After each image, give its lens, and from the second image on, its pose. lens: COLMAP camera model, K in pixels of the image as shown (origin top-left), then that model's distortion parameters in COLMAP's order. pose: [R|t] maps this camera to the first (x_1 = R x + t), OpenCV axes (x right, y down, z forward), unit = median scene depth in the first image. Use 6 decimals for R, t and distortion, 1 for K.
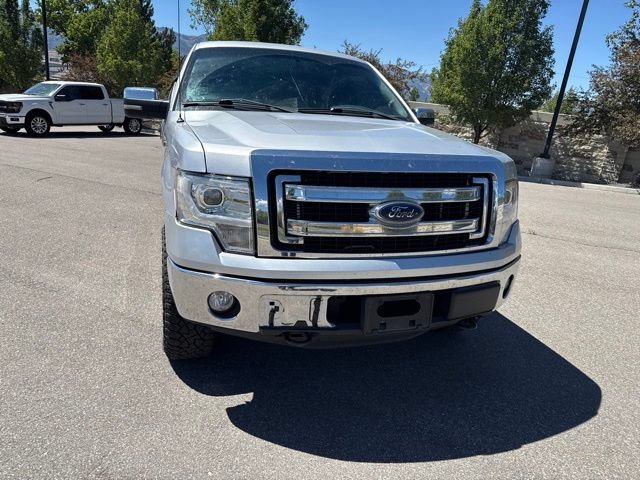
lens RADIAL K [[452.9, 0, 318.3], [0, 452.9, 238.4], [0, 0, 1]] dist [0.021784, -0.023012]
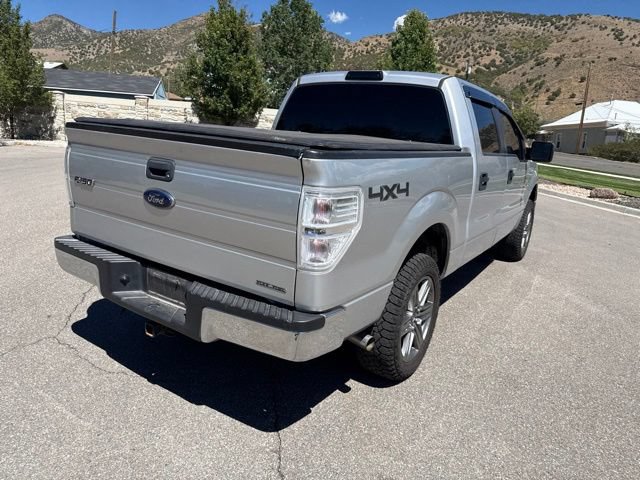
lens RADIAL K [[452.9, 0, 320.2], [0, 452.9, 242.2], [0, 0, 1]] dist [0.021784, -0.023012]
pose [[-0.616228, -0.301126, 0.727727, -1.777957], [0.097528, 0.887729, 0.449917, -1.237645], [-0.781506, 0.348225, -0.517675, 3.899001]]
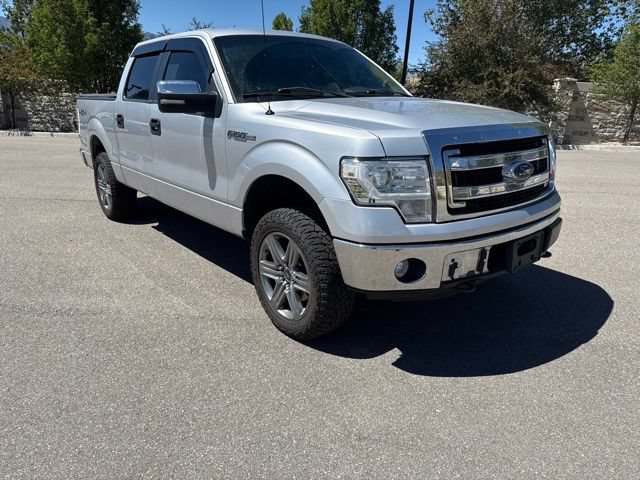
lens RADIAL K [[452.9, 0, 315.9], [0, 452.9, 238.1], [0, 0, 1]] dist [0.021784, -0.023012]
pose [[0.925724, -0.168212, 0.338734, -0.794117], [0.152996, 0.985648, 0.071340, -0.050752], [-0.345873, -0.014216, 0.938174, 0.012919]]
